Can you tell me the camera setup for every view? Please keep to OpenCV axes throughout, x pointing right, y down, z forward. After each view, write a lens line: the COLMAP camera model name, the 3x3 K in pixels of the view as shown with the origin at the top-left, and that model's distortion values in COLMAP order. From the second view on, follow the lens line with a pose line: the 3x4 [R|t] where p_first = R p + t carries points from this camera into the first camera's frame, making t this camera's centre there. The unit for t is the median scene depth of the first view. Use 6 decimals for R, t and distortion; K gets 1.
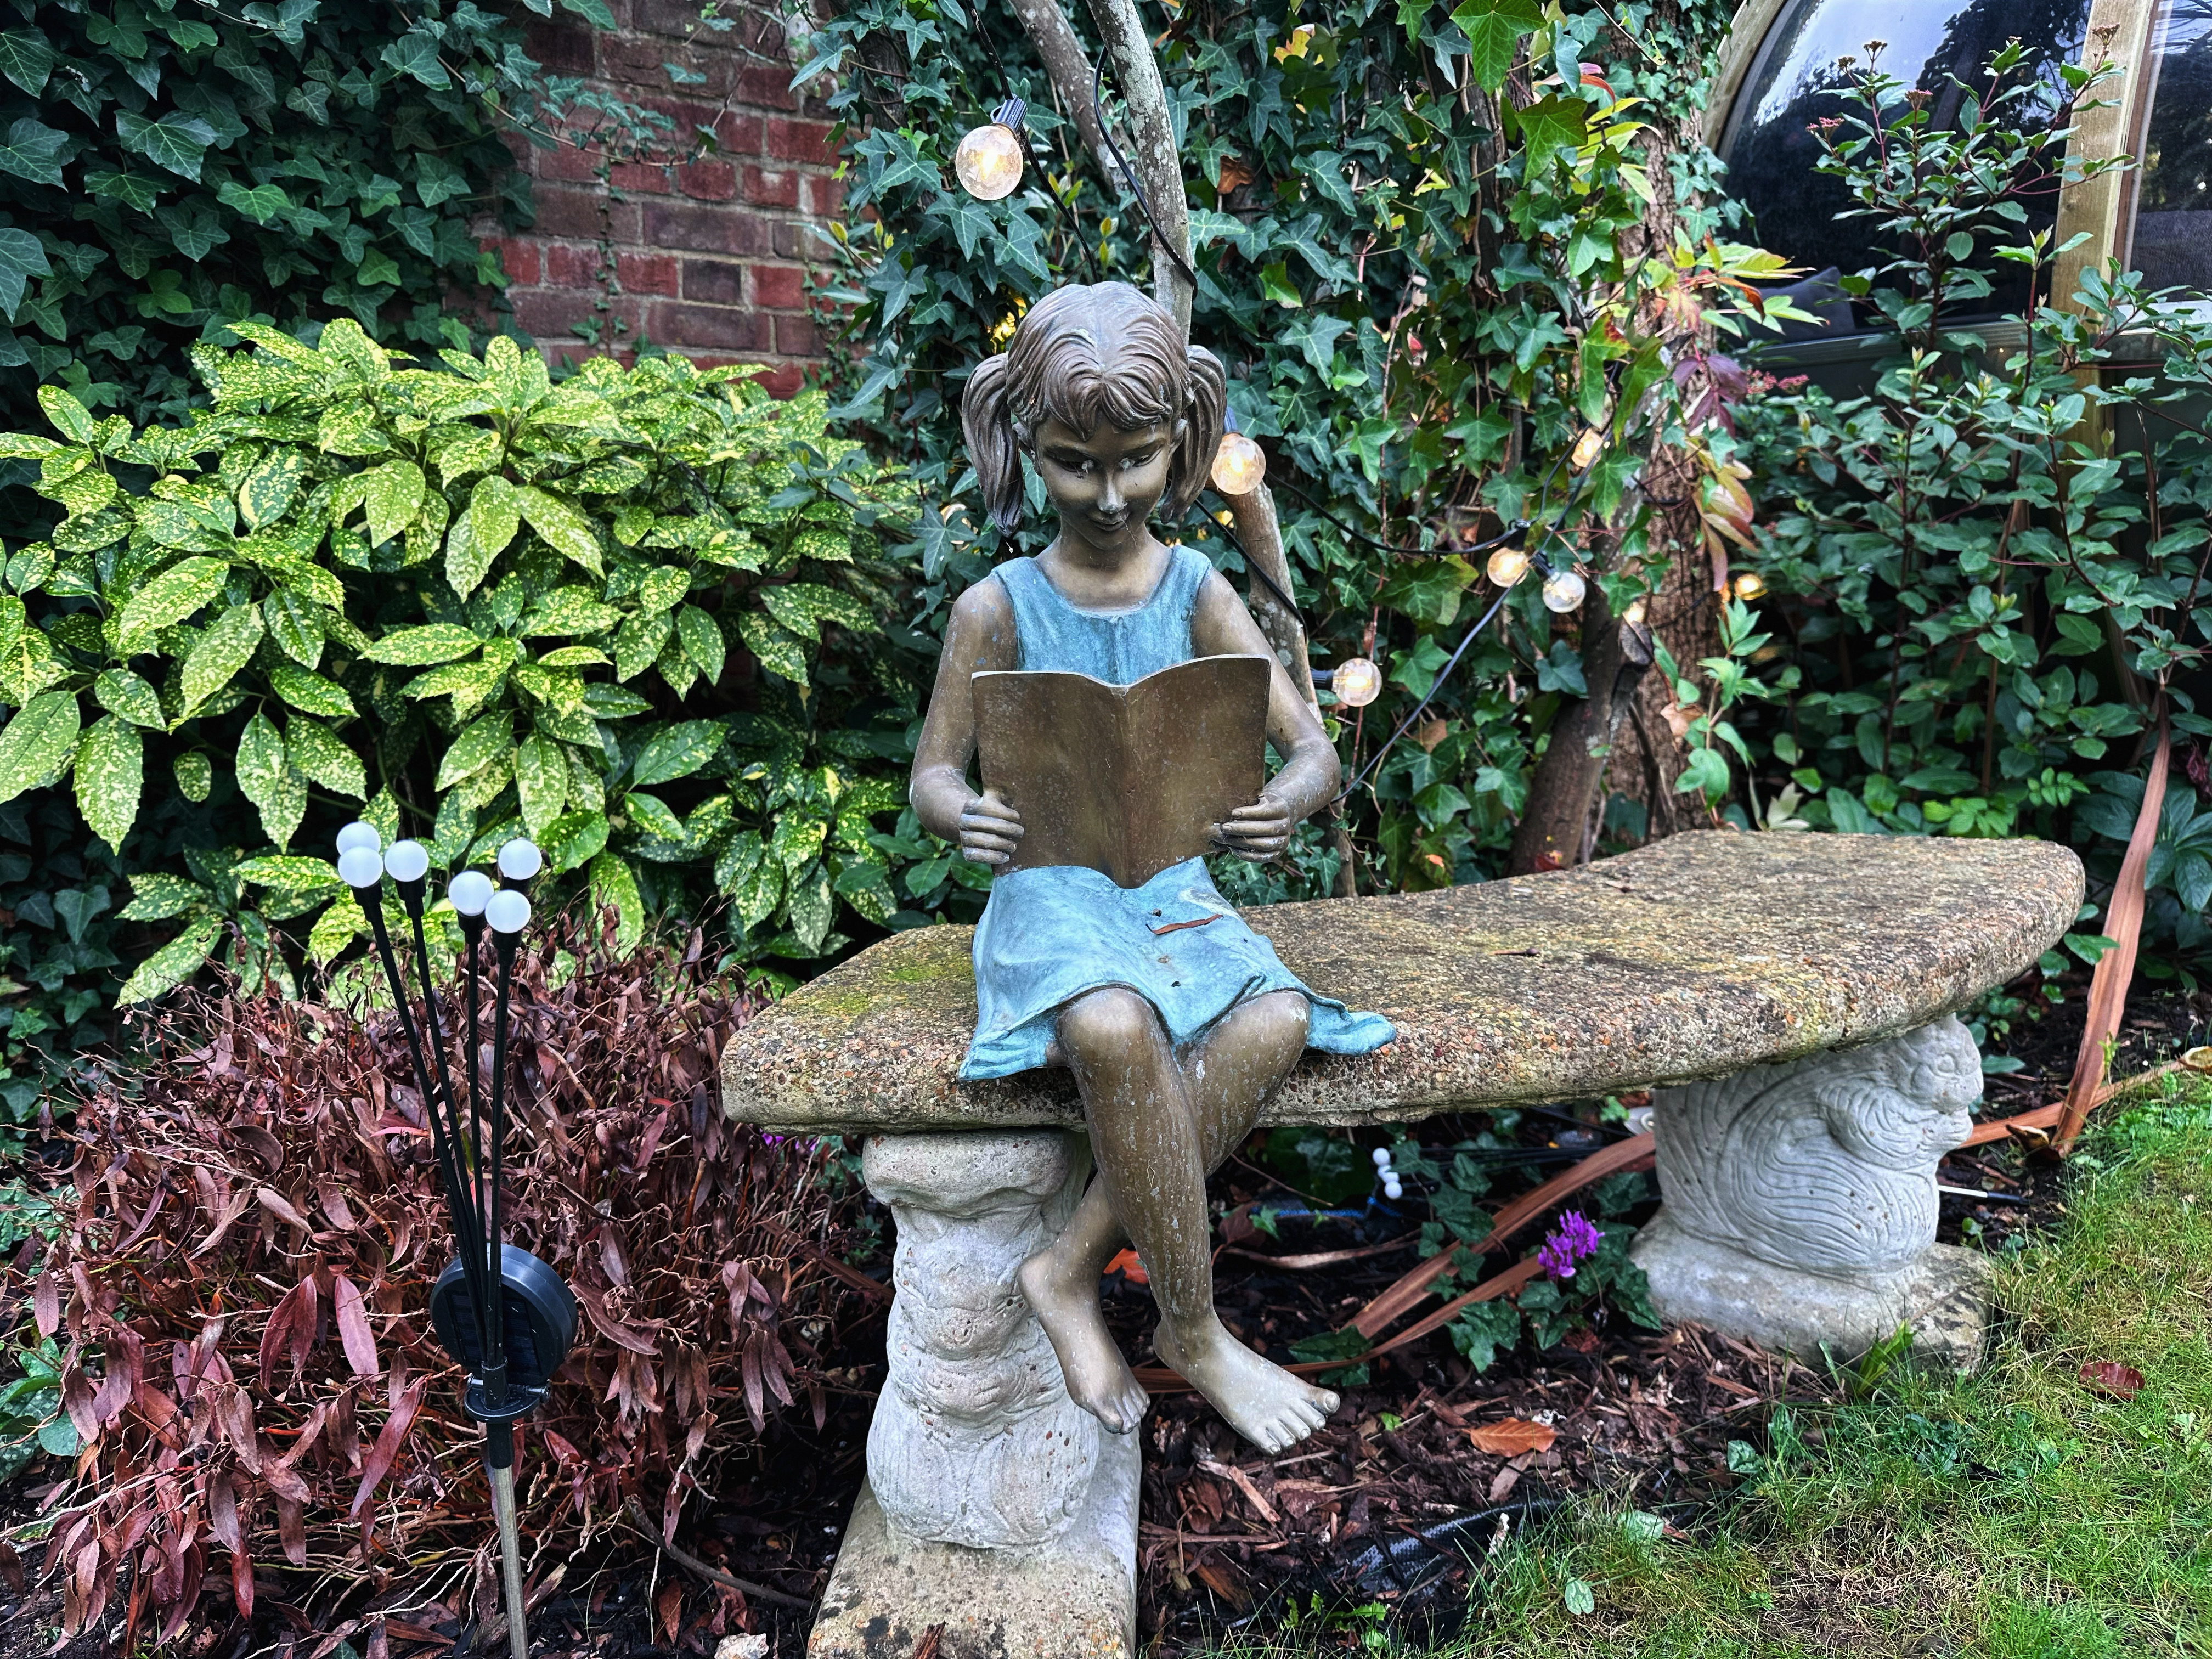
lens RADIAL K [[1565.7, 0, 1090.2], [0, 1565.7, 810.5], [0, 0, 1]] dist [0.029595, -0.038040]
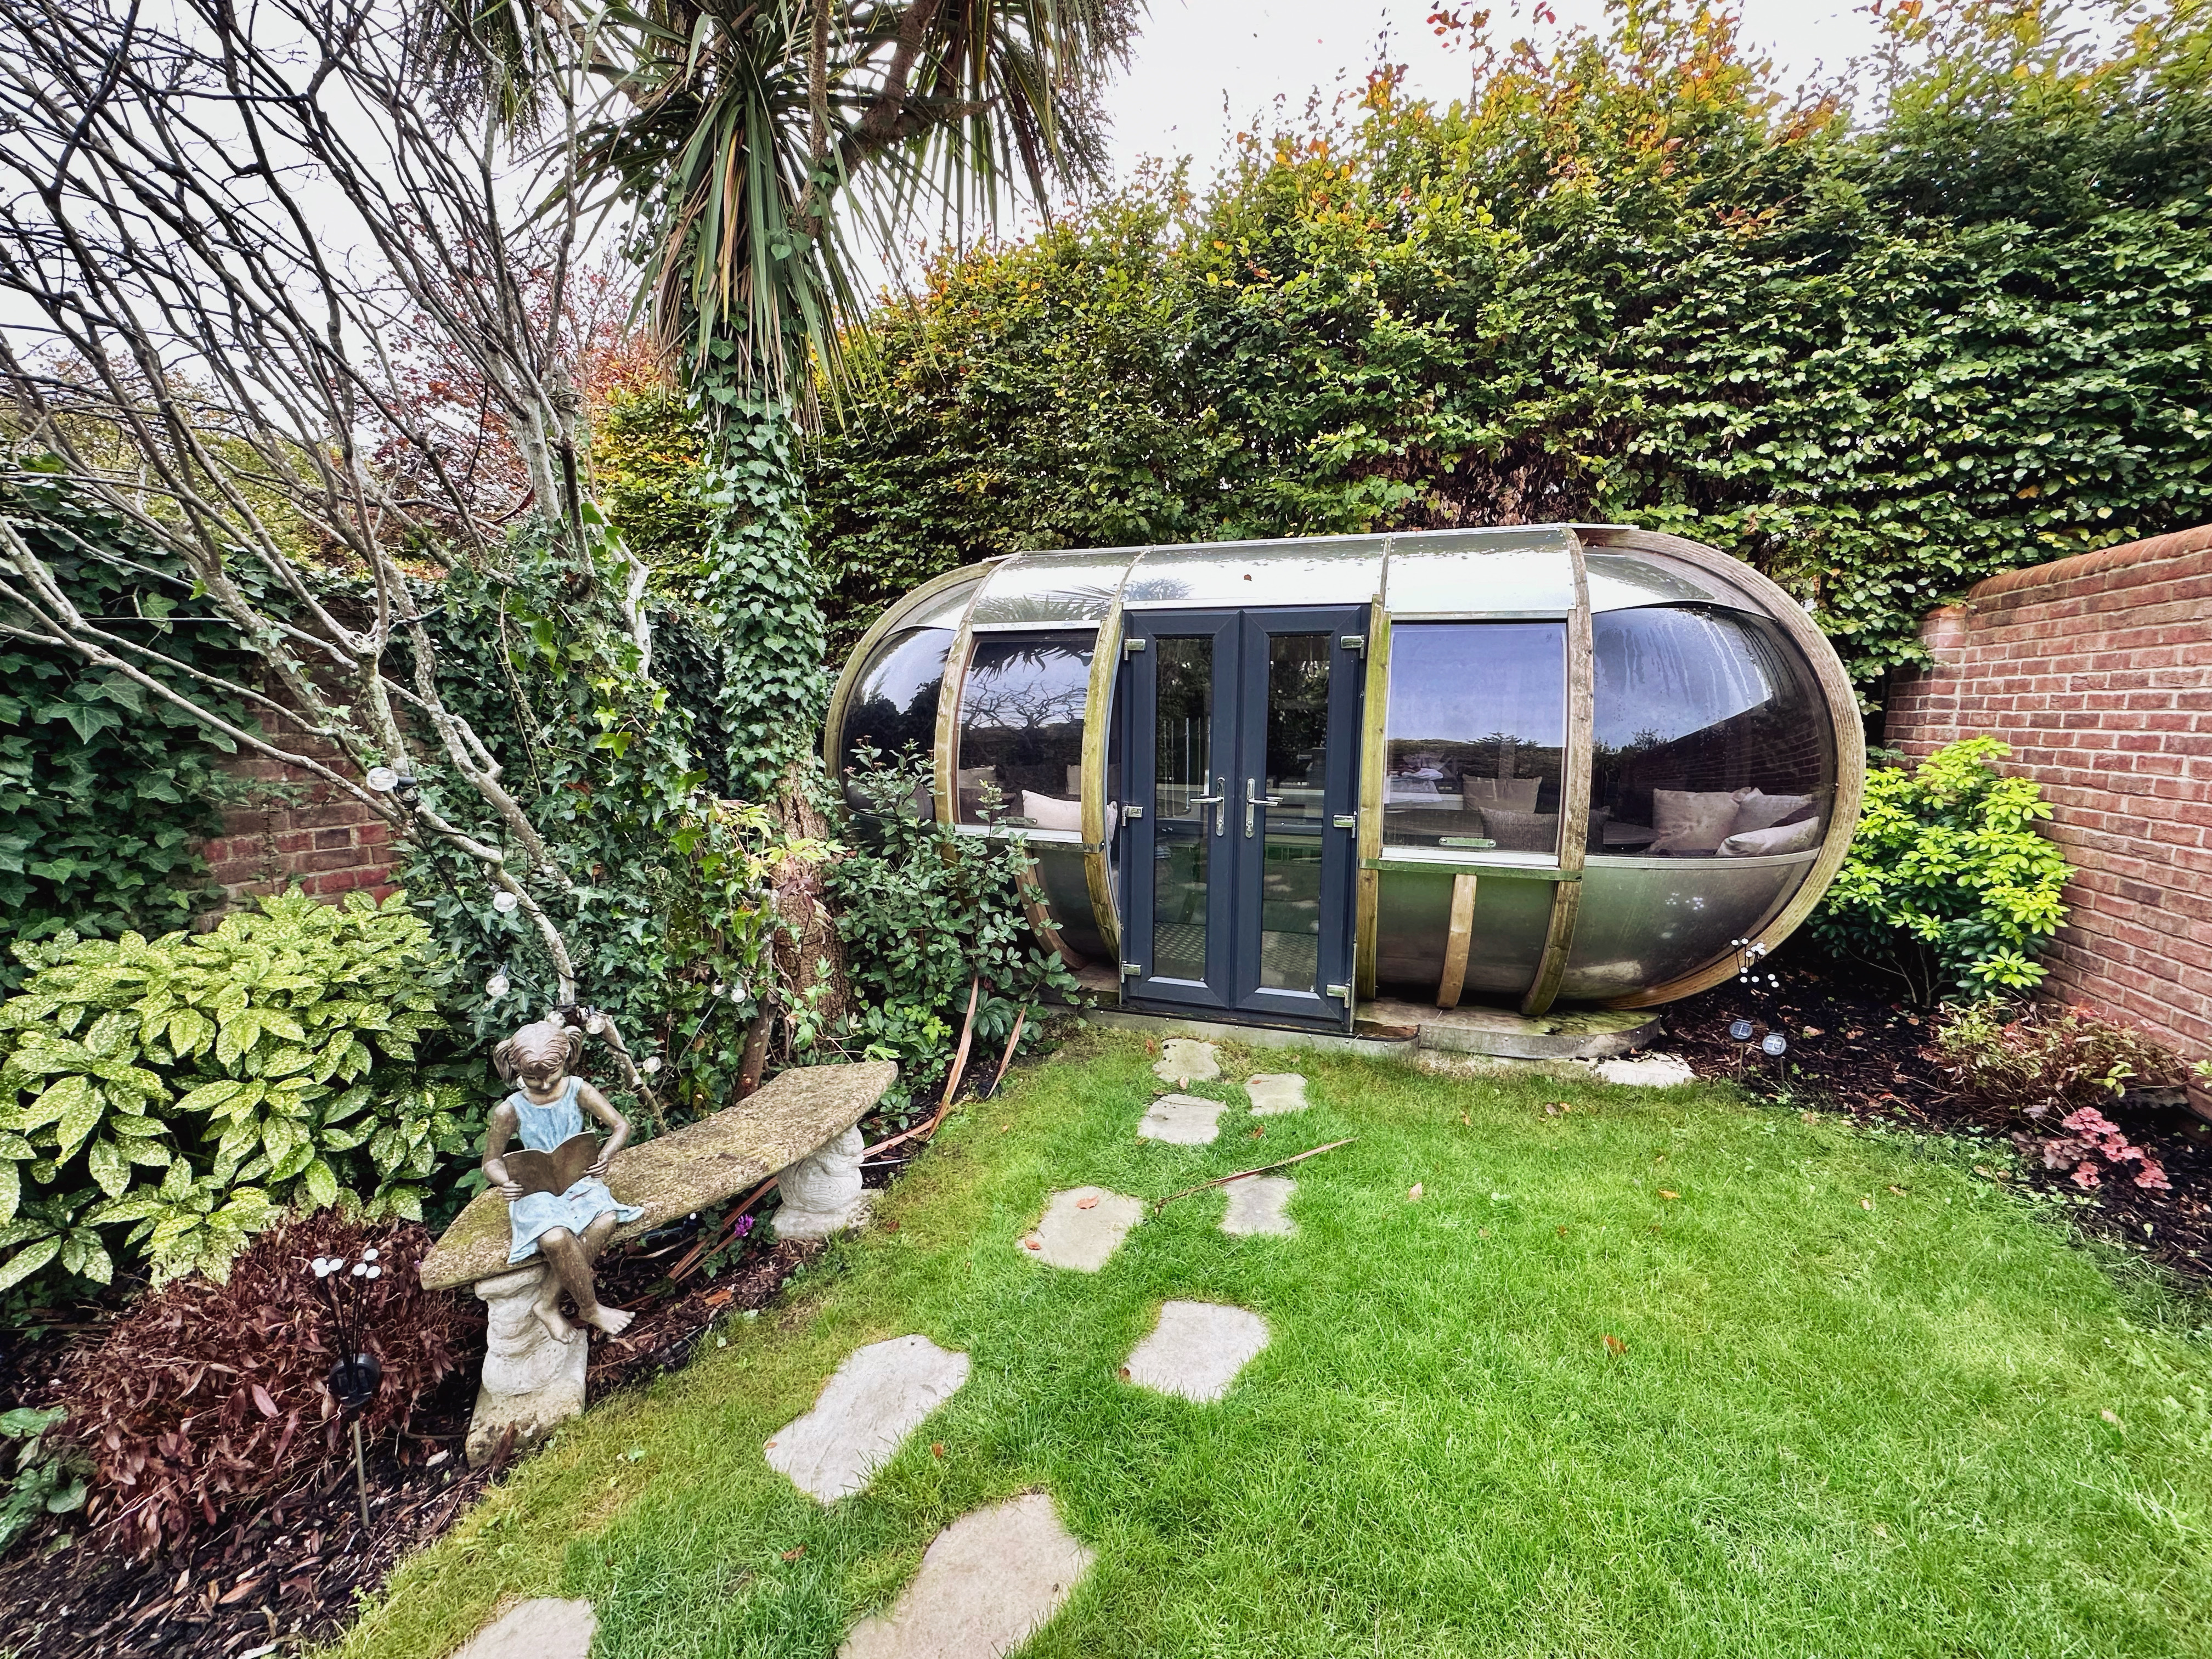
lens RADIAL K [[872.8, 0, 1097.0], [0, 872.8, 830.7], [0, 0, 1]] dist [-0.004464, 0.001472]
pose [[0.858465, -0.065916, 0.508618, 0.061916], [0.099963, 0.994192, -0.039874, -0.295568], [-0.503035, 0.085074, 0.860069, -0.735974]]
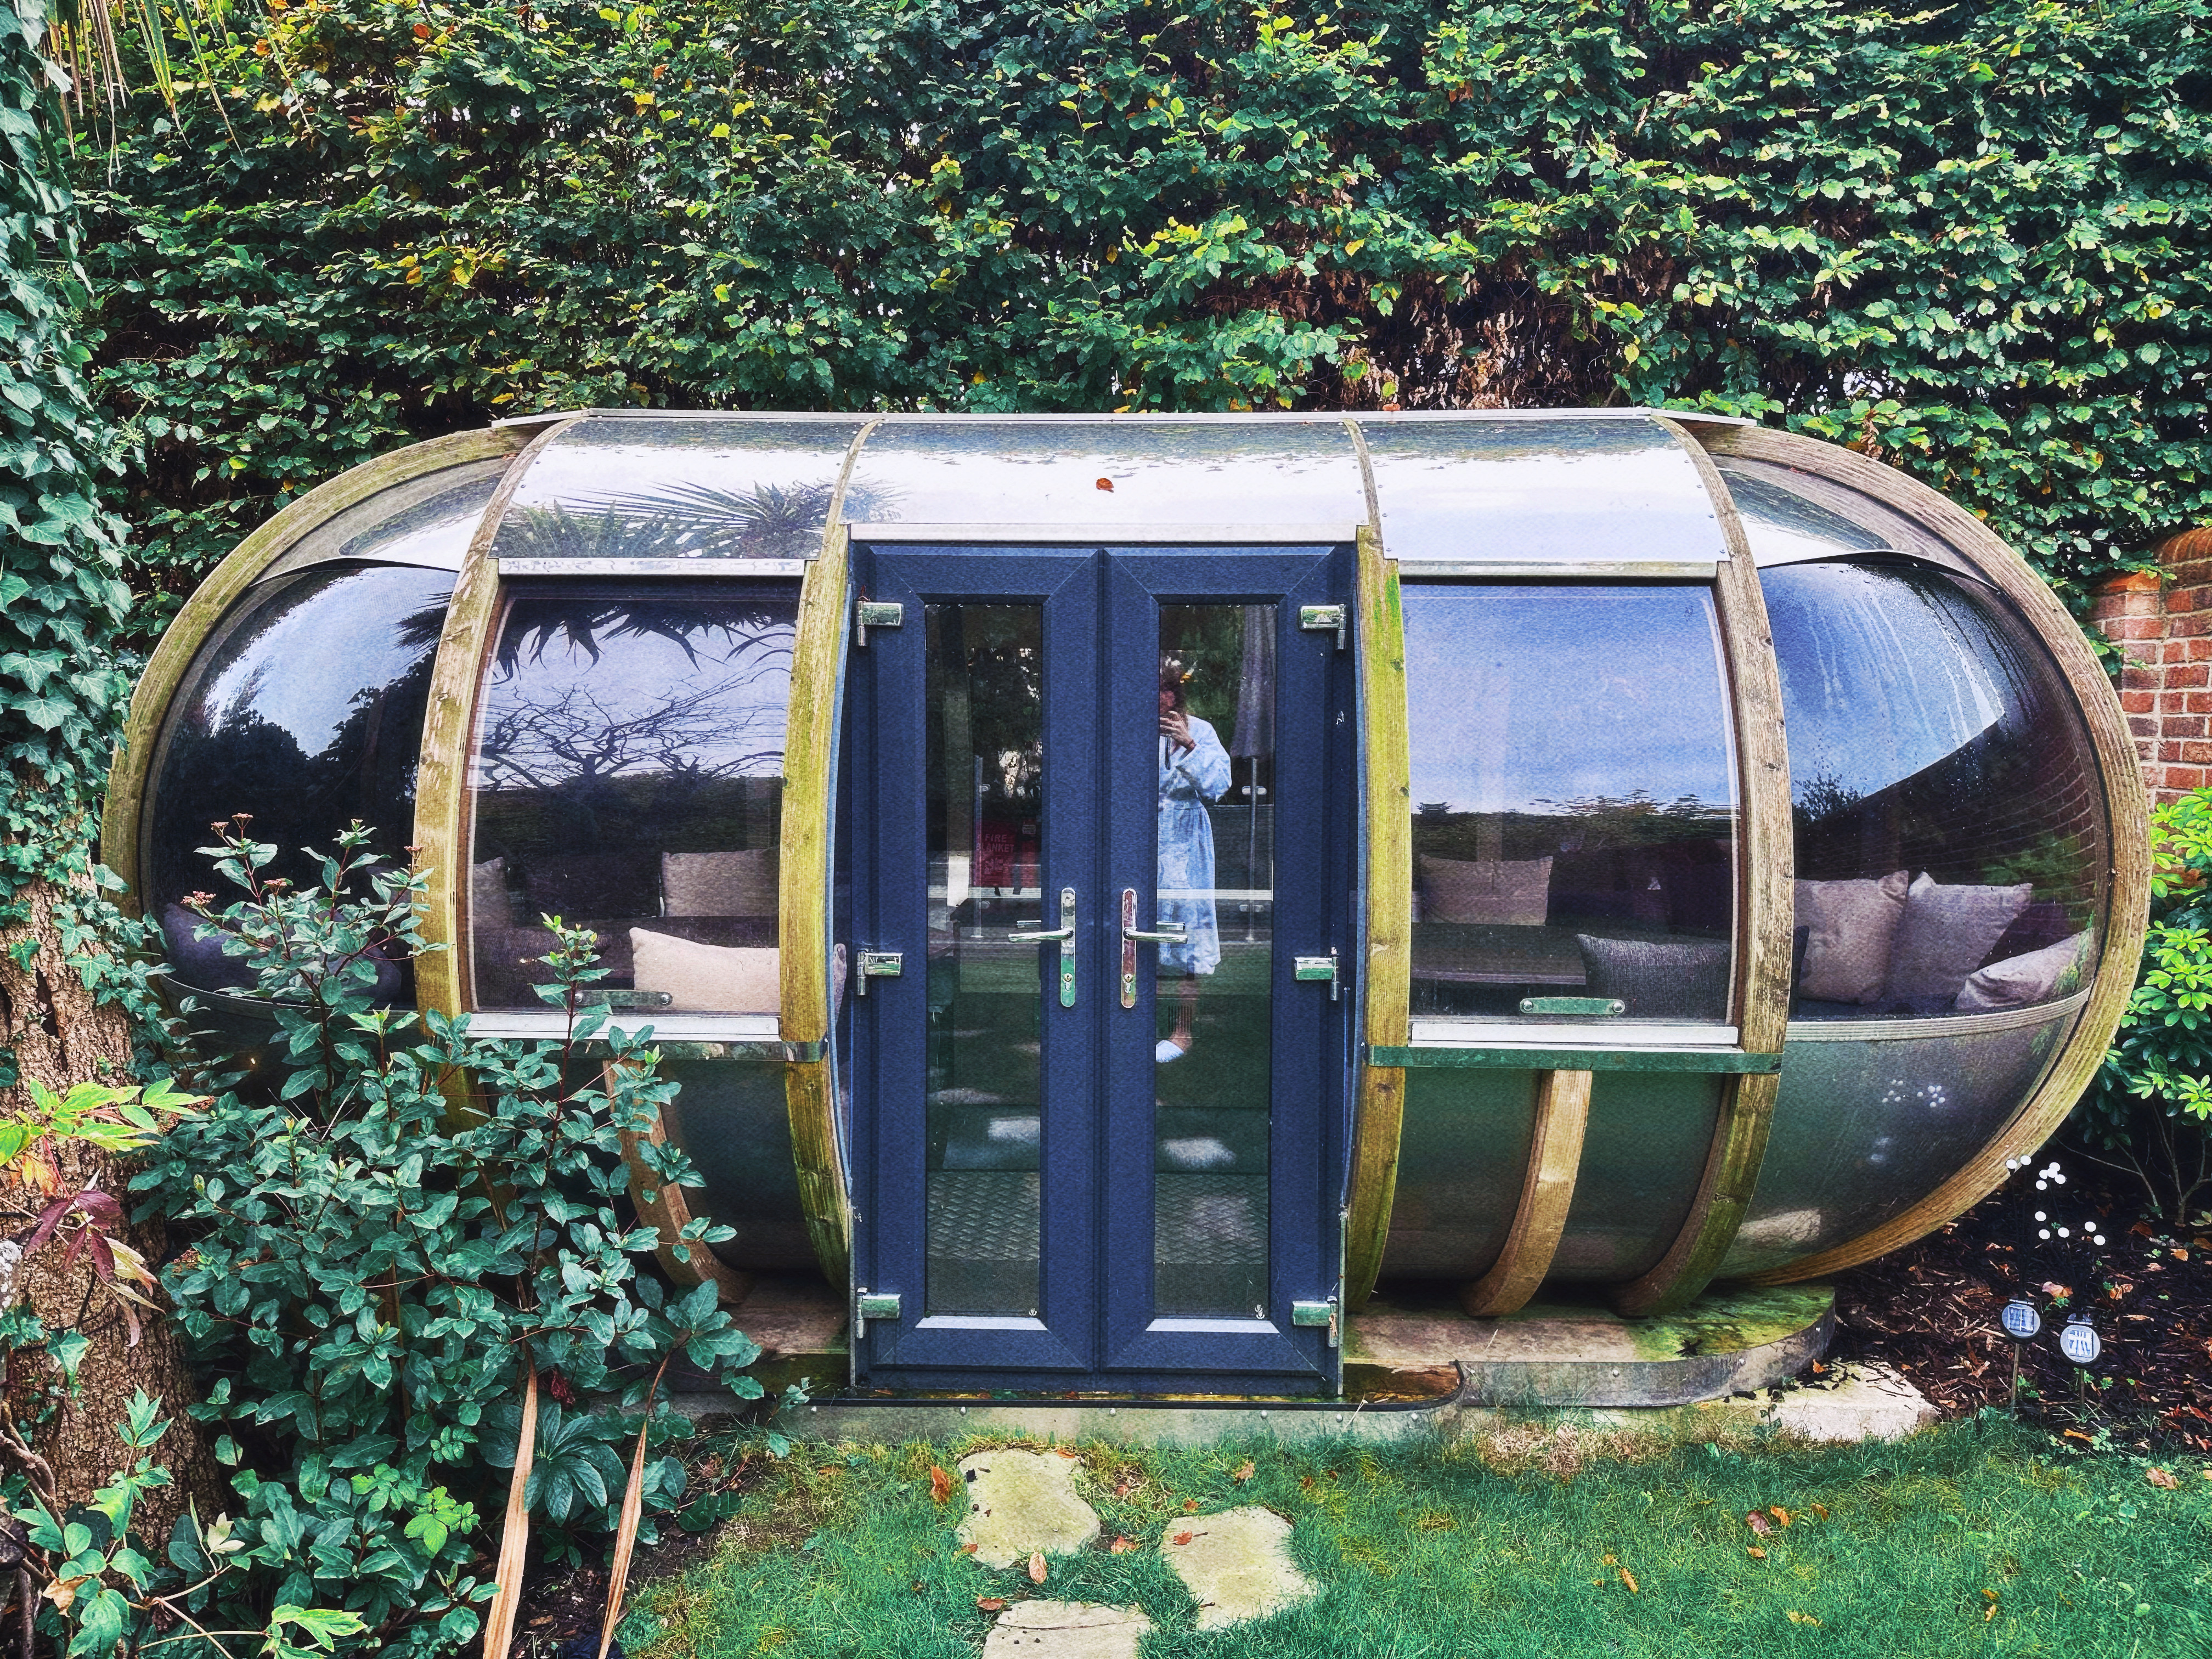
lens RADIAL K [[1565.7, 0, 1103.5], [0, 1565.7, 834.1], [0, 0, 1]] dist [0.029595, -0.038040]
pose [[0.672498, -0.047617, 0.738566, 0.084874], [0.148819, 0.986245, -0.071921, -0.403386], [-0.724983, 0.158280, 0.670334, -0.343272]]
